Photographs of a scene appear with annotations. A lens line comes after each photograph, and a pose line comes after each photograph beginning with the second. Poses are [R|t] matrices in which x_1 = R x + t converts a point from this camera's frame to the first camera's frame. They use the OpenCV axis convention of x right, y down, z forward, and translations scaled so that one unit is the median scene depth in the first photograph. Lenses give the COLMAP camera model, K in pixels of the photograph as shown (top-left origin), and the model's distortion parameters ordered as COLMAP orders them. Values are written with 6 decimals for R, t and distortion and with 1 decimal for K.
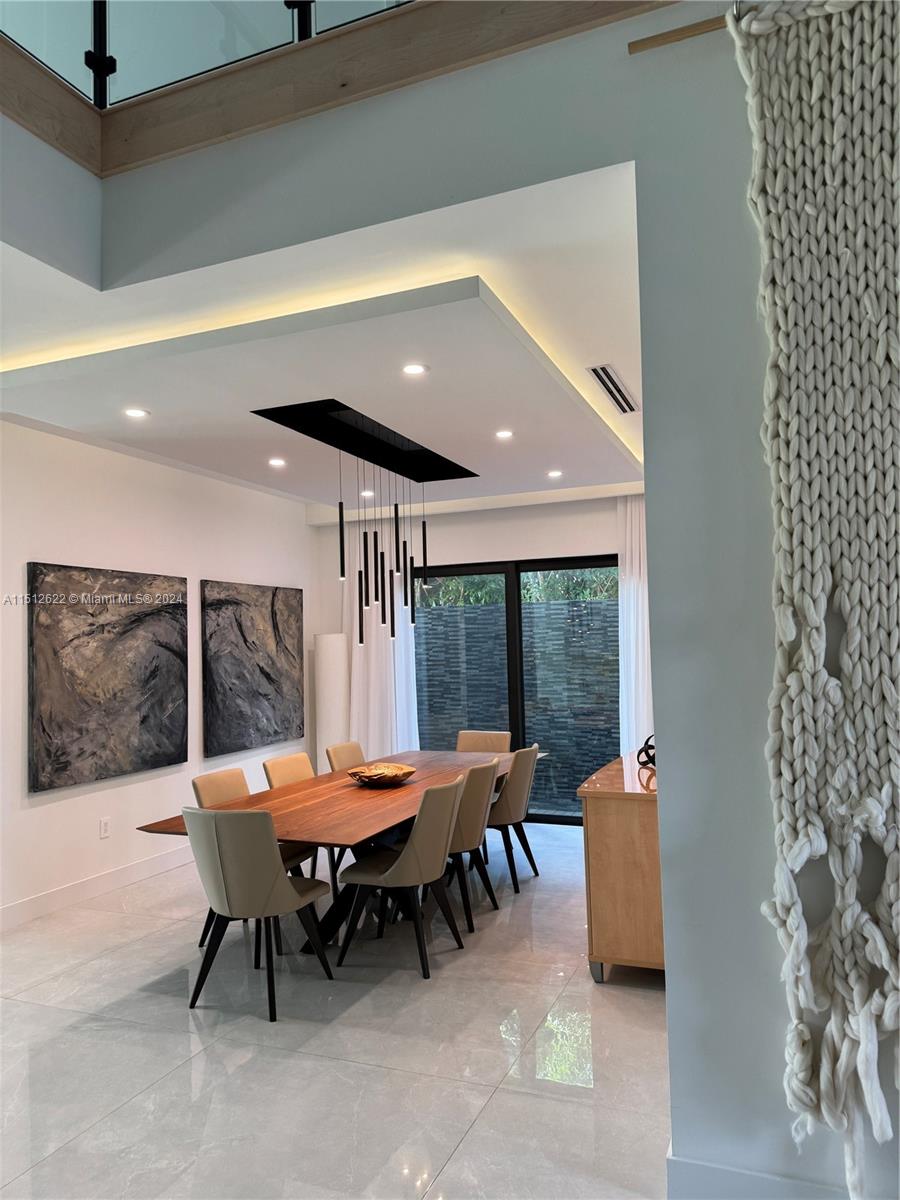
lens RADIAL K [[832.0, 0, 455.6], [0, 832.0, 596.7], [0, 0, 1]] dist [0.036300, -0.007975]
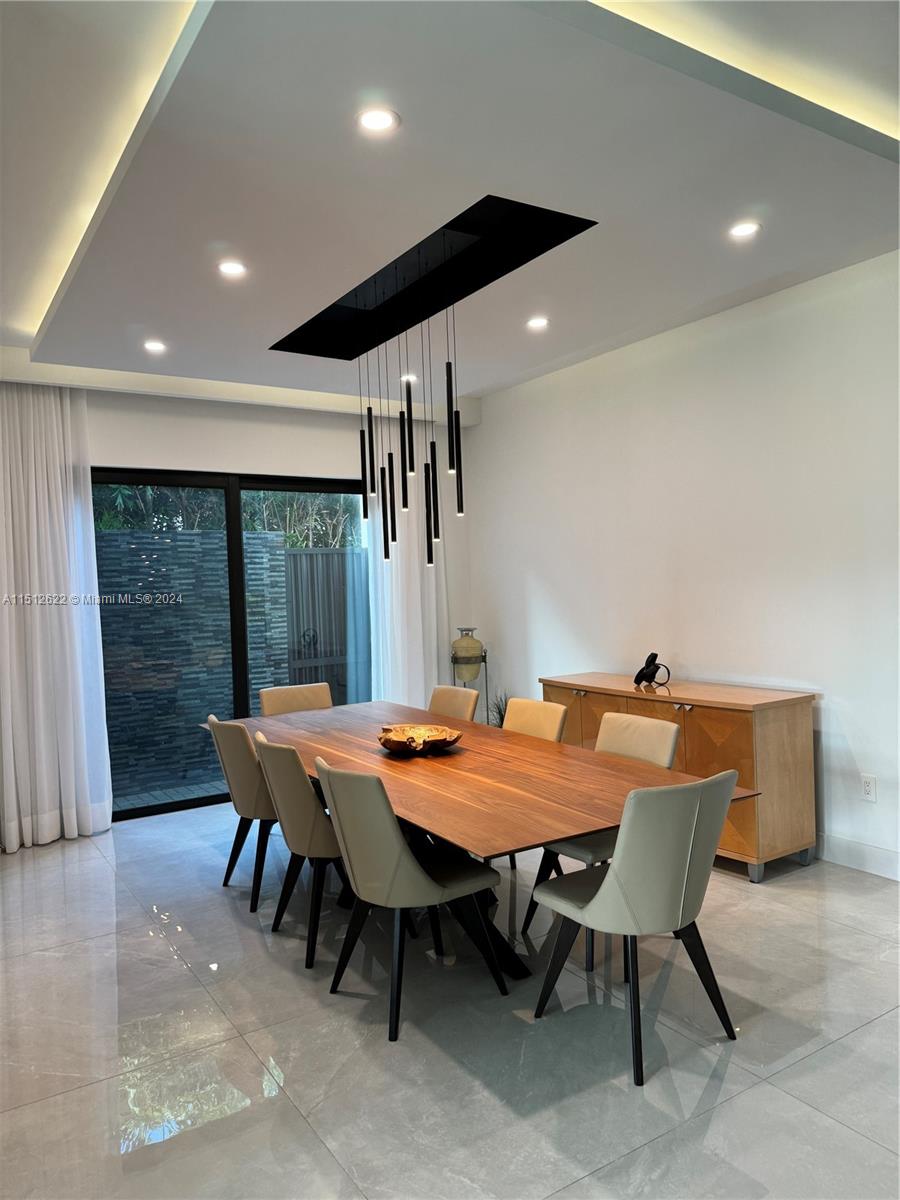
lens RADIAL K [[832.0, 0, 455.0], [0, 832.0, 610.8], [0, 0, 1]] dist [0.036300, -0.007975]
pose [[0.564937, -0.017724, 0.824943, -0.464810], [-0.035599, 0.998315, 0.045828, 0.042485], [-0.824365, -0.055256, 0.563355, 0.375827]]
